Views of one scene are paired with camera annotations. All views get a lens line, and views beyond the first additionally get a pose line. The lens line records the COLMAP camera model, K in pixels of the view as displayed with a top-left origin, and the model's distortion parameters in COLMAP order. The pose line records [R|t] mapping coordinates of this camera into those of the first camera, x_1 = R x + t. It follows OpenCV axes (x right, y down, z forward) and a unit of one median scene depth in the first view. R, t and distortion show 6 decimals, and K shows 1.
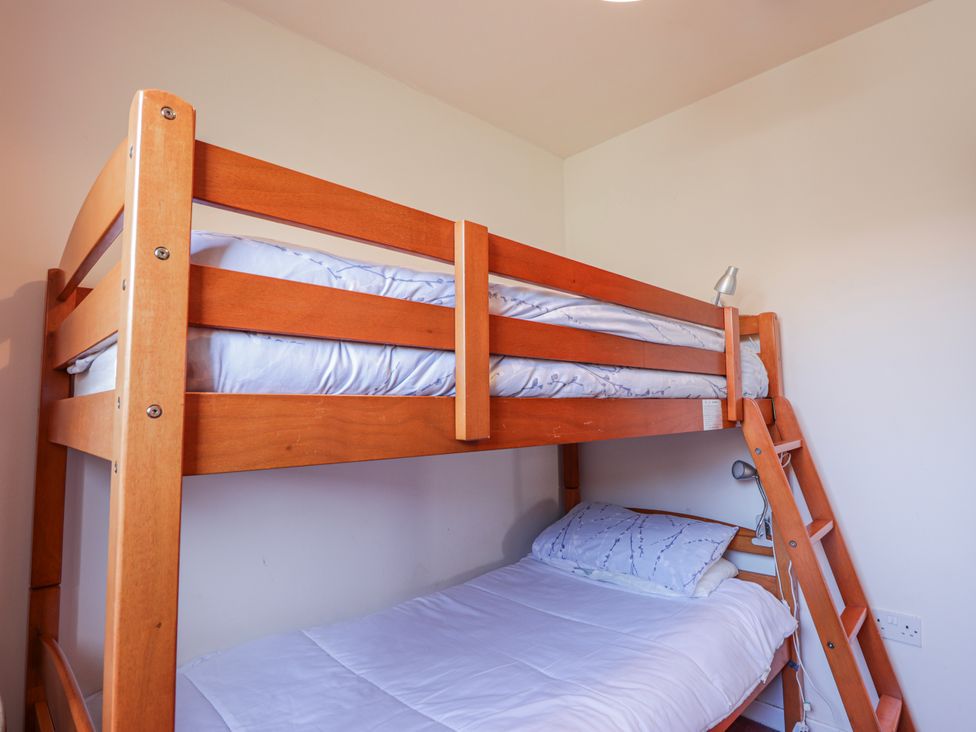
lens RADIAL K [[509.3, 0, 491.7], [0, 509.3, 364.2], [0, 0, 1]] dist [0.001826, -0.015502]
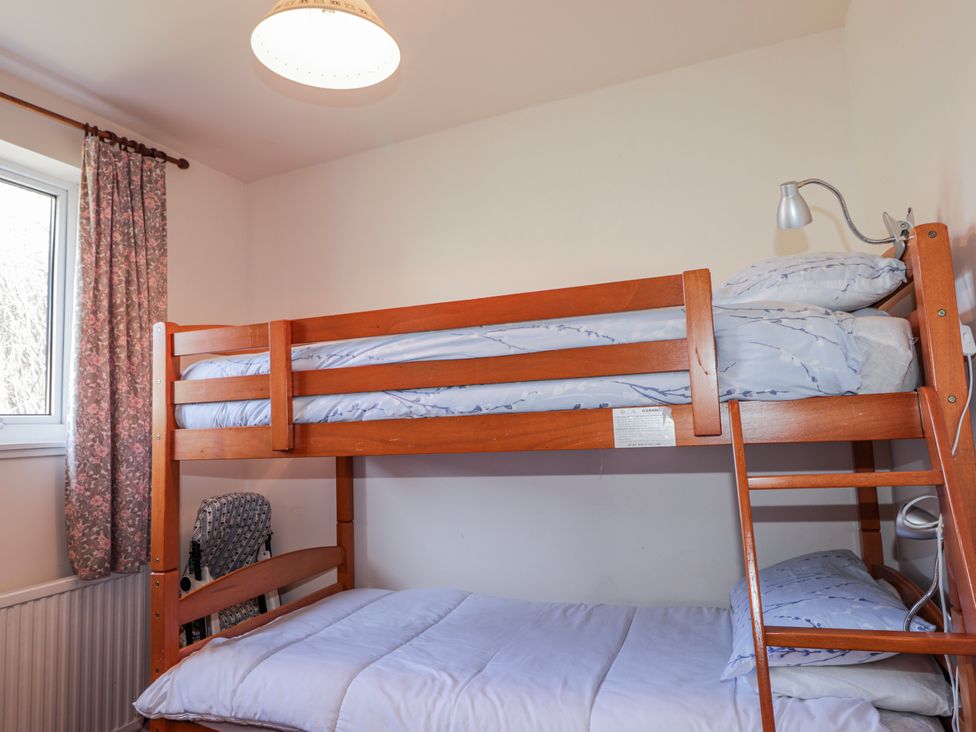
lens RADIAL K [[592.3, 0, 468.7], [0, 592.3, 368.9], [0, 0, 1]] dist [0.000340, -0.000077]
pose [[0.441473, -0.093661, -0.892373, 1.610178], [0.115630, 0.992183, -0.046932, 0.035245], [0.889793, -0.082466, 0.448852, 0.553980]]
